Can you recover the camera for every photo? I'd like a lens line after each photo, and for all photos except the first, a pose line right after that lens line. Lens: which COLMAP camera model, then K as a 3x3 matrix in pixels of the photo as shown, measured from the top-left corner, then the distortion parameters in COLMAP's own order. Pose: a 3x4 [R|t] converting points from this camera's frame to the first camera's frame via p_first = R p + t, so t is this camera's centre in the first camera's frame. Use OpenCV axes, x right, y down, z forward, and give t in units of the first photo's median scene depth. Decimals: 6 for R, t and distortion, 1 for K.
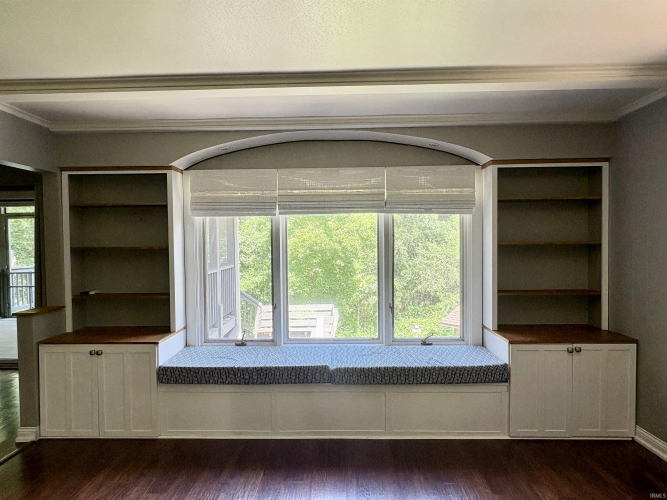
lens RADIAL K [[443.6, 0, 331.3], [0, 443.6, 253.9], [0, 0, 1]] dist [-0.002665, -0.000925]
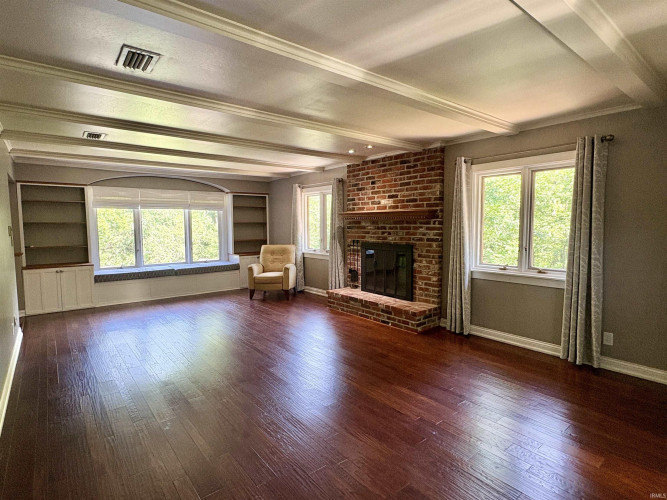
lens RADIAL K [[359.0, 0, 333.6], [0, 359.0, 252.8], [0, 0, 1]] dist [0.002557, -0.001545]
pose [[0.764748, -0.047315, 0.642590, -0.576497], [0.016185, 0.998396, 0.054251, 0.054634], [-0.644126, -0.031088, 0.764287, -1.083063]]
